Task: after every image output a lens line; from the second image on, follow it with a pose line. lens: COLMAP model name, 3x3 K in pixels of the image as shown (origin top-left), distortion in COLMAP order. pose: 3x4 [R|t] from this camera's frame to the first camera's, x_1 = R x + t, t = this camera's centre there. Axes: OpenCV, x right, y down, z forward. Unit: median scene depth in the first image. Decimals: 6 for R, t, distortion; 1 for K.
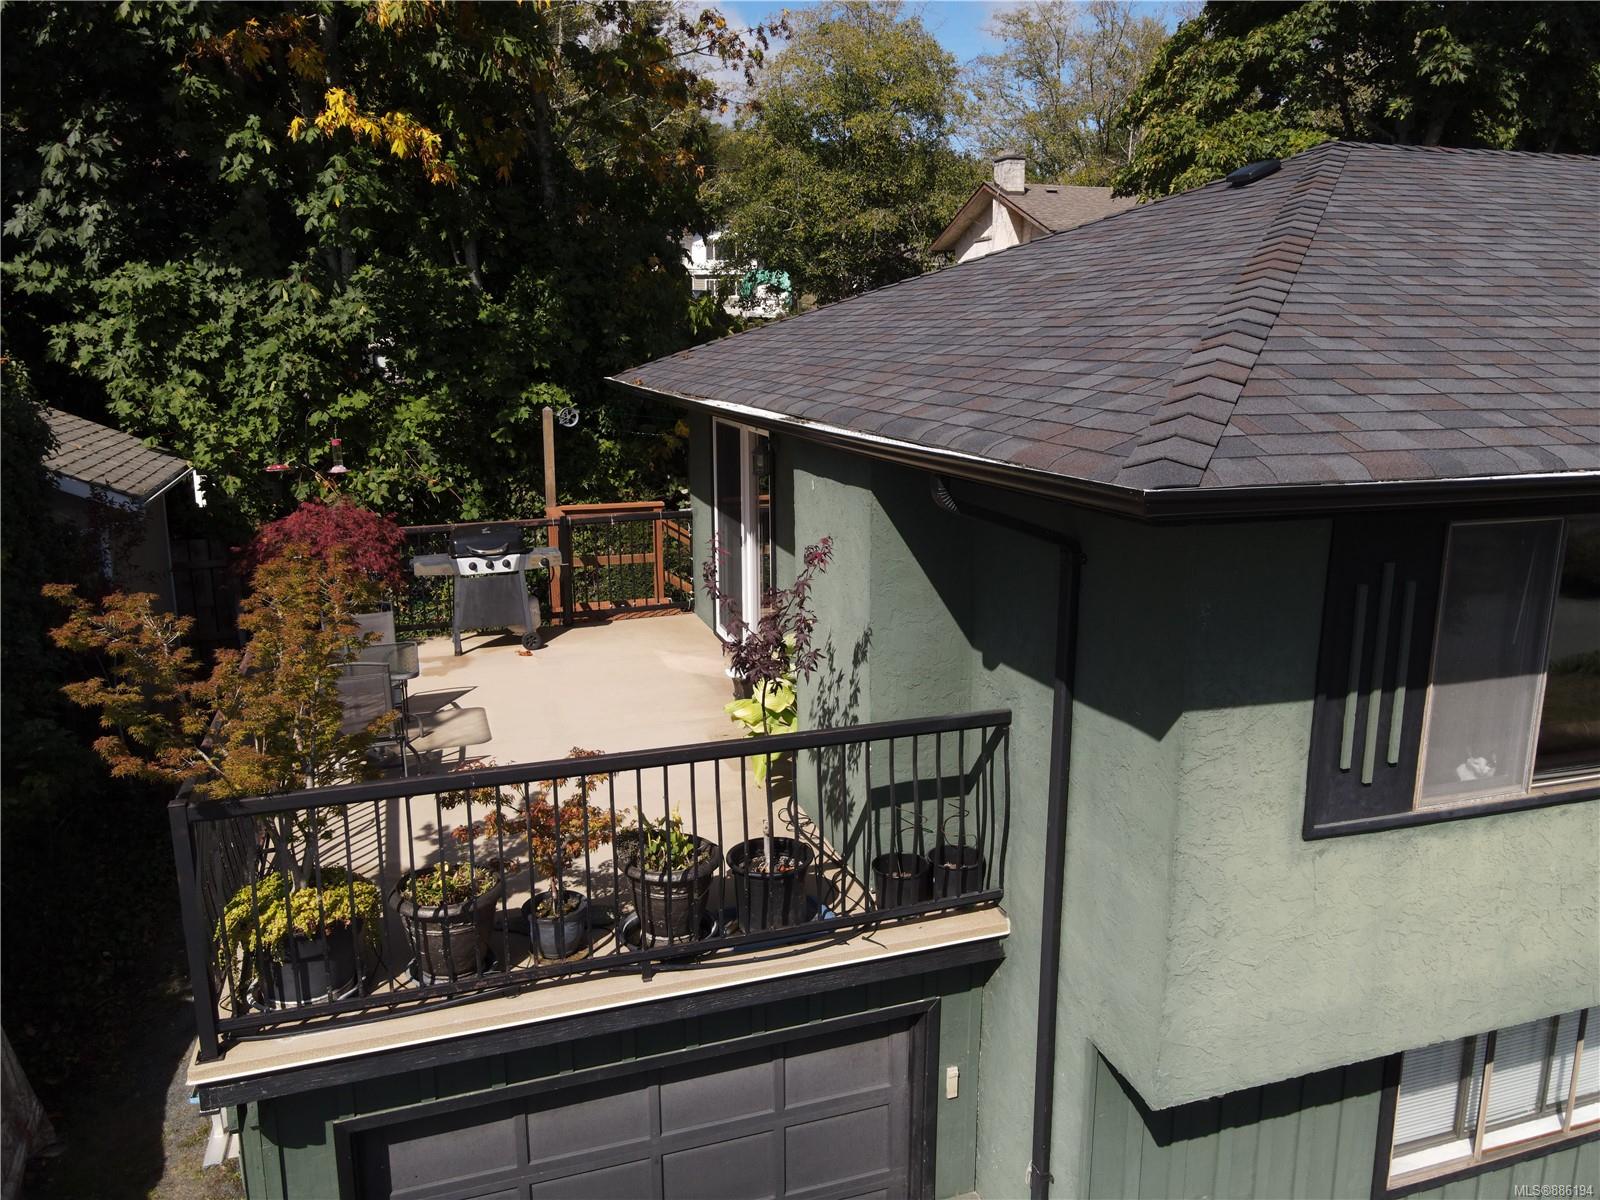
lens RADIAL K [[1199.8, 0, 800.2], [0, 1199.8, 602.1], [0, 0, 1]] dist [0.006707, 0.001393]
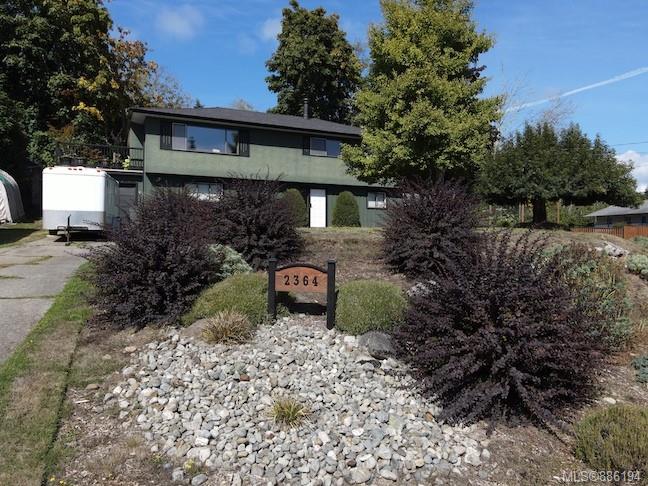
lens RADIAL K [[485.9, 0, 324.0], [0, 485.9, 242.2], [0, 0, 1]] dist [0.006707, 0.001393]
pose [[0.996053, 0.013735, 0.087690, 0.552254], [0.006577, 0.973818, -0.227233, 0.734964], [-0.088515, 0.226913, 0.969884, -1.159712]]
